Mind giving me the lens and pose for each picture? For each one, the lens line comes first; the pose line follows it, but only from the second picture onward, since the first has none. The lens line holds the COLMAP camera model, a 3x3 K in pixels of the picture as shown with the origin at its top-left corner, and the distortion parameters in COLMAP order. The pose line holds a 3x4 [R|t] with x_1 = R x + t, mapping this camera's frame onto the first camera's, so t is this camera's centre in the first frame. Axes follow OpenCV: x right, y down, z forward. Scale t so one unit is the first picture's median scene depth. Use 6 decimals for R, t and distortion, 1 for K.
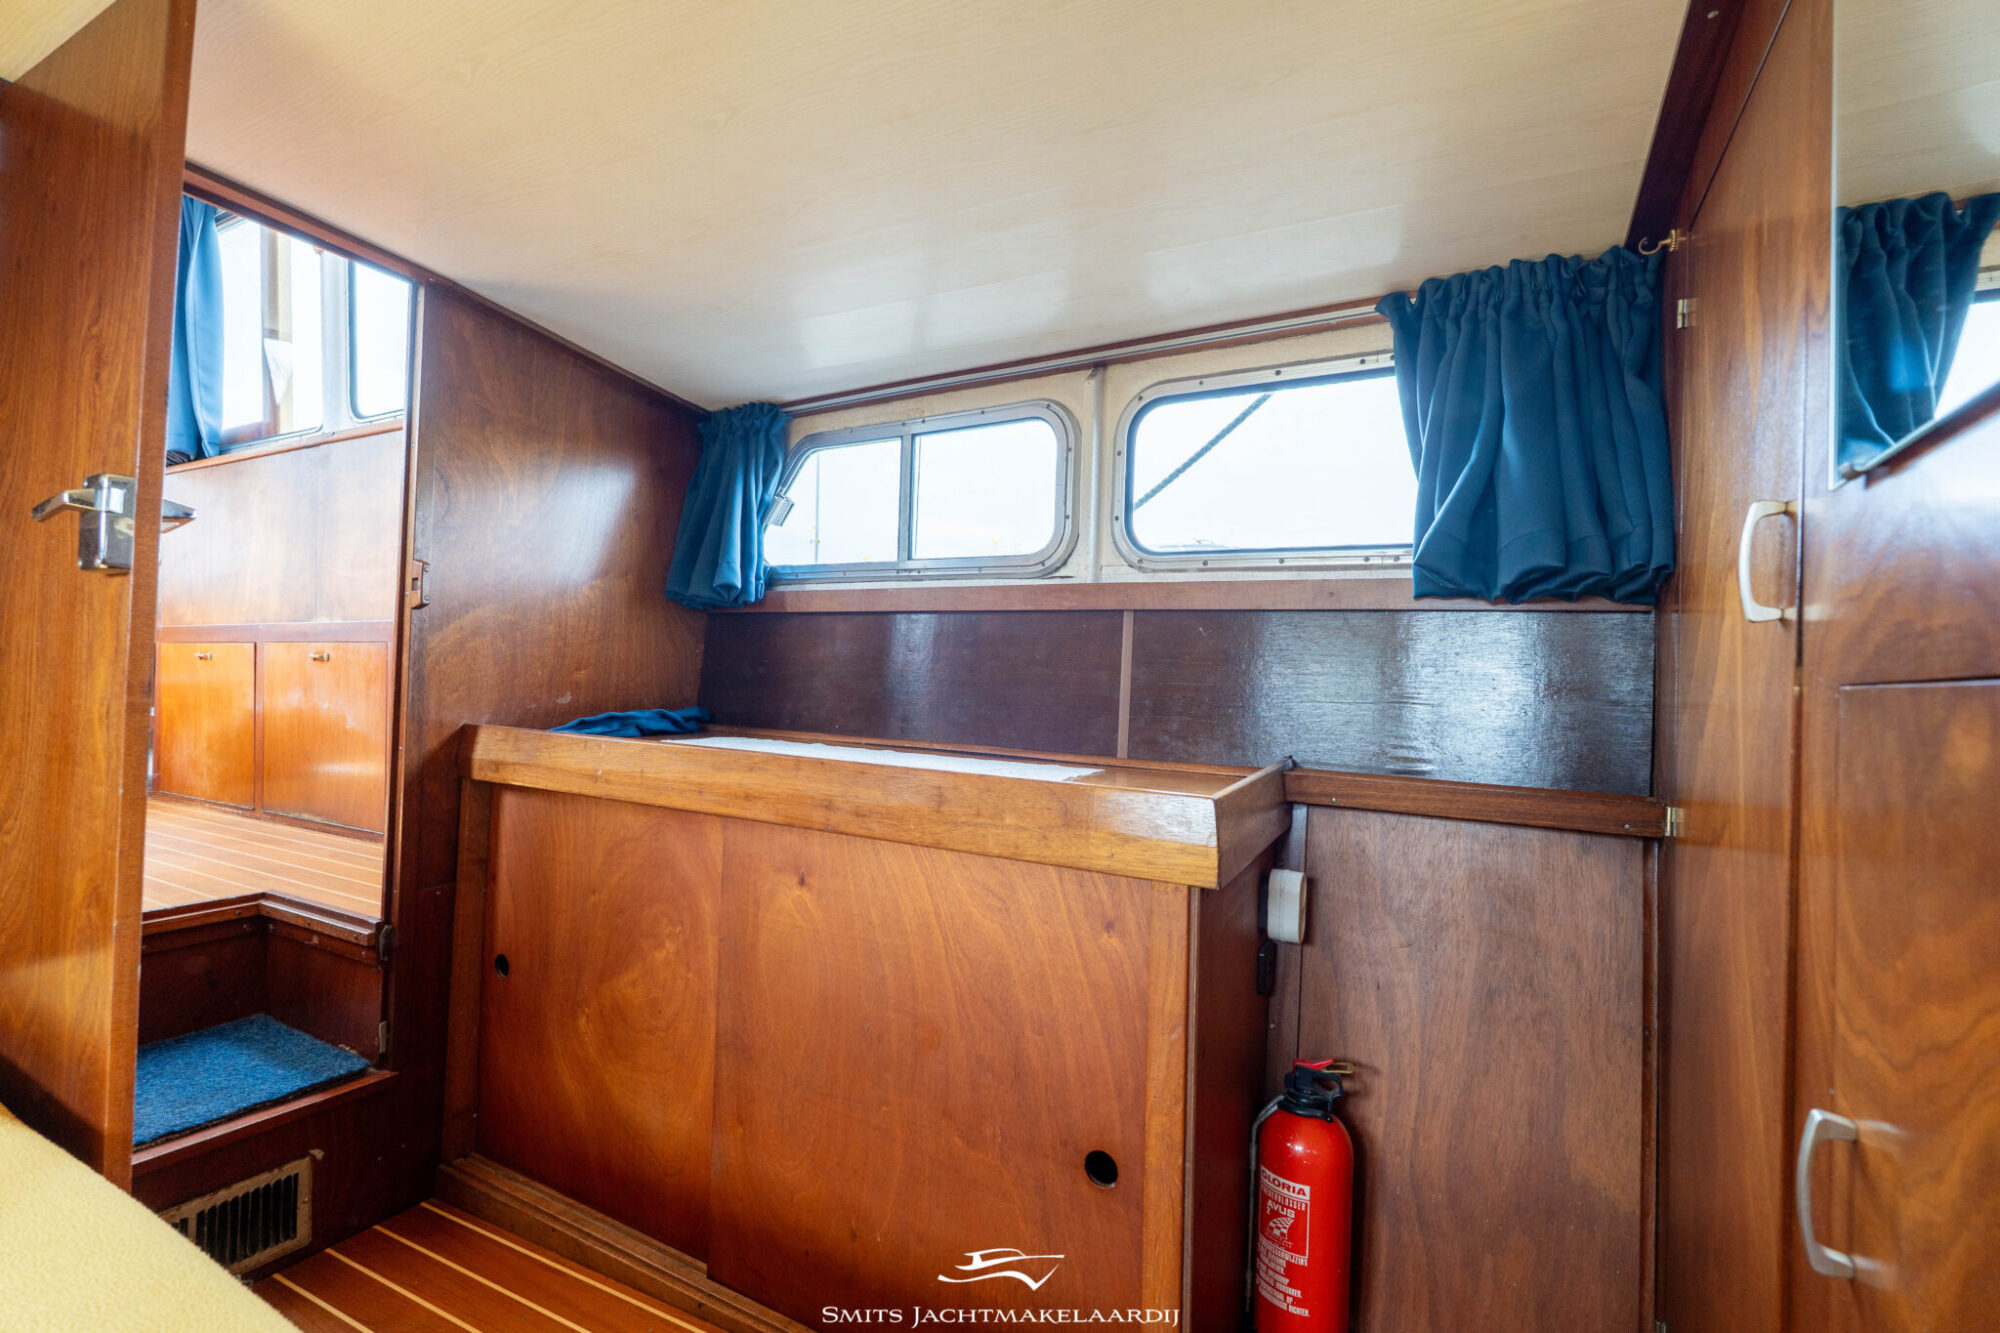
lens RADIAL K [[883.1, 0, 1000.3], [0, 883.1, 667.7], [0, 0, 1]] dist [-0.003330, -0.000132]
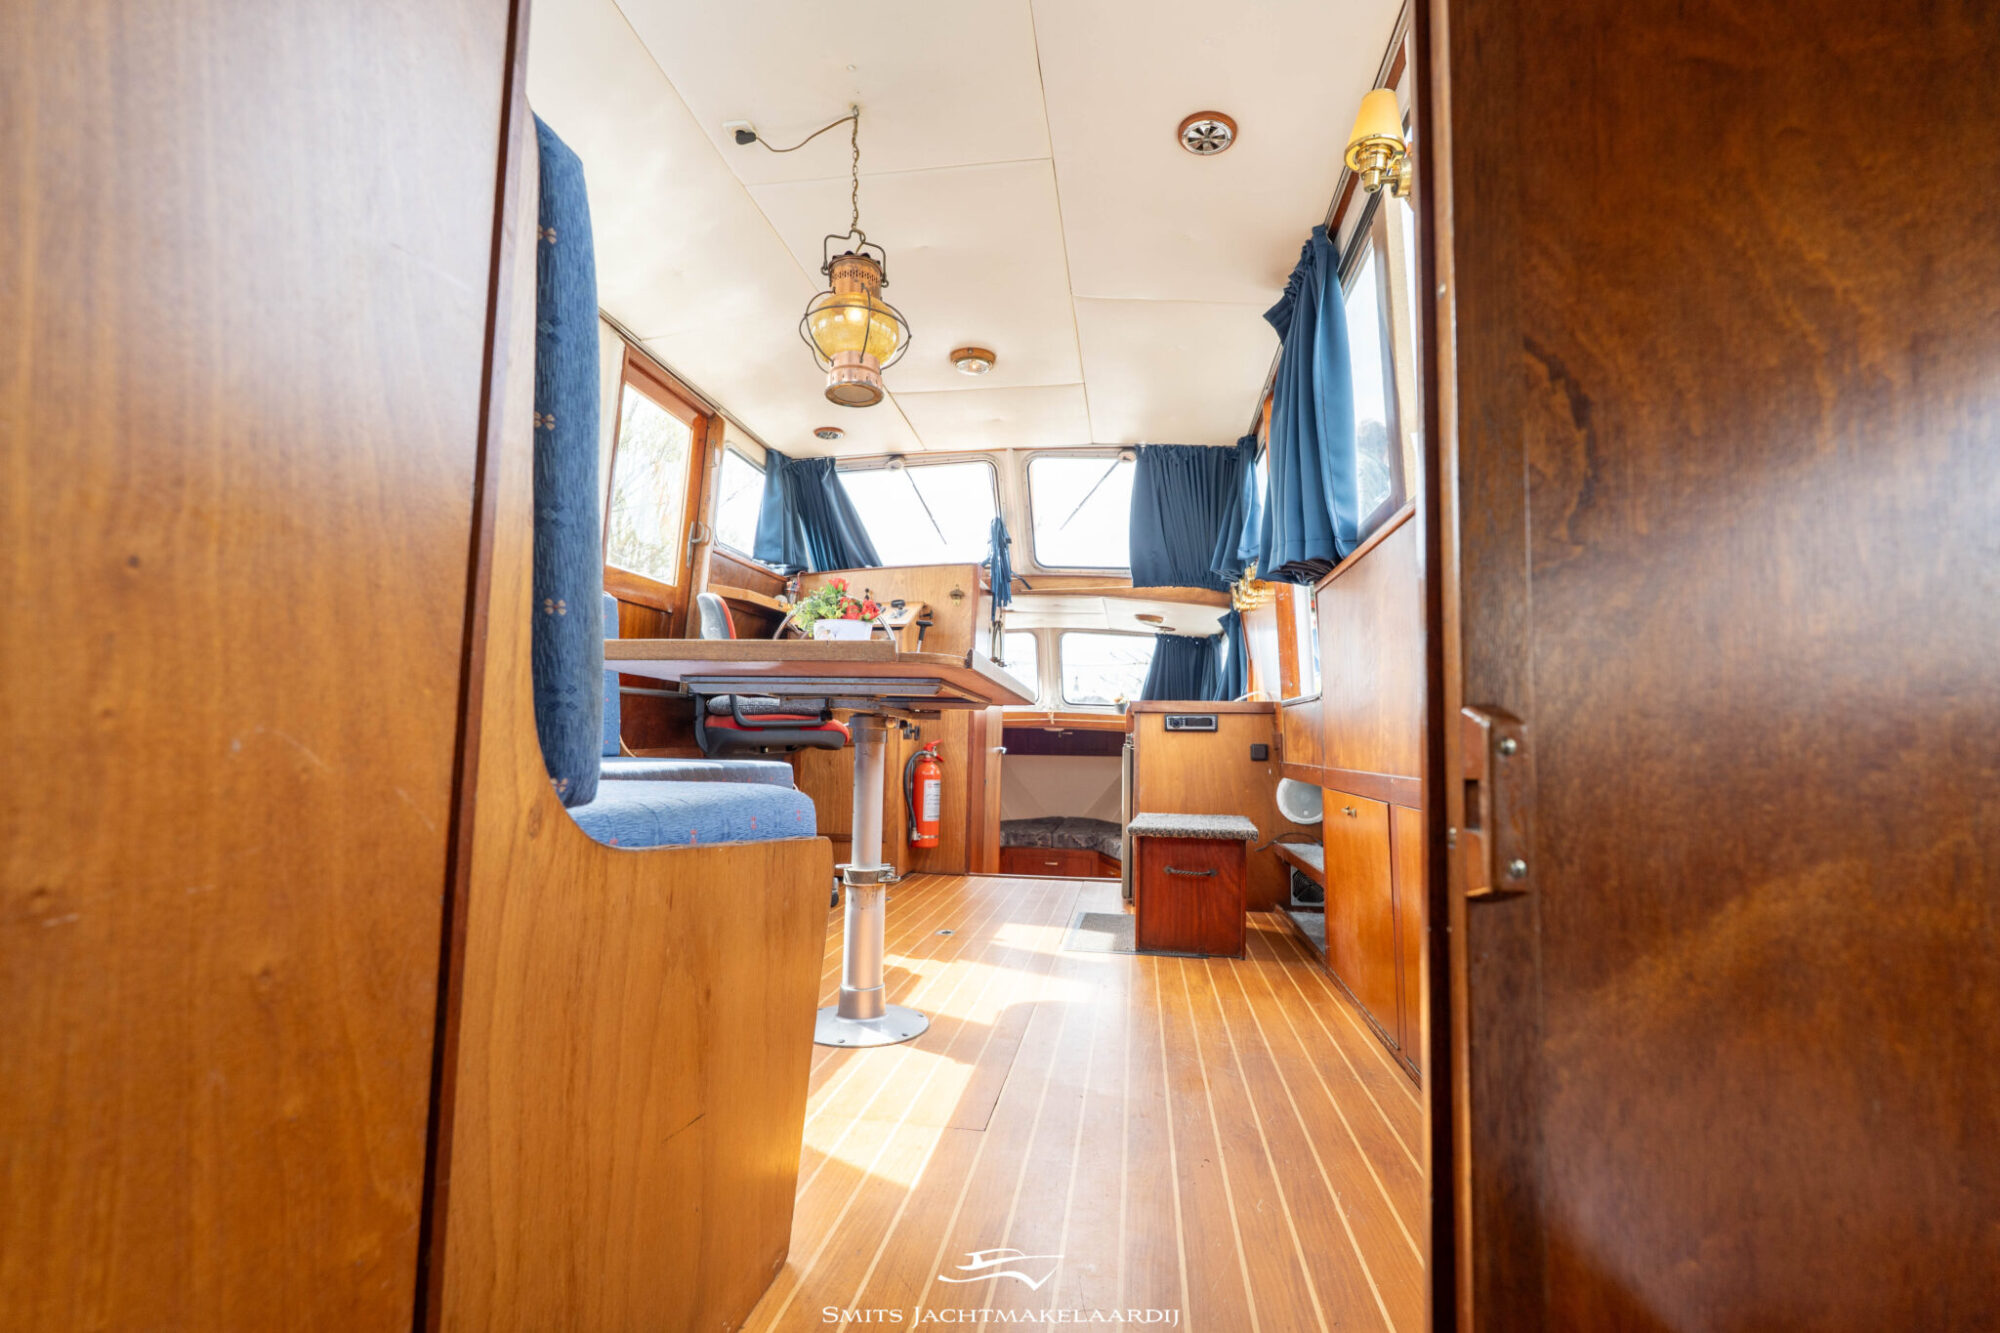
lens RADIAL K [[883.1, 0, 1000.3], [0, 883.1, 667.7], [0, 0, 1]] dist [-0.003330, -0.000132]
pose [[0.337151, -0.095588, -0.936585, -0.436092], [0.002931, 0.994934, -0.100488, -0.100912], [0.941446, 0.031134, 0.335724, 0.731490]]
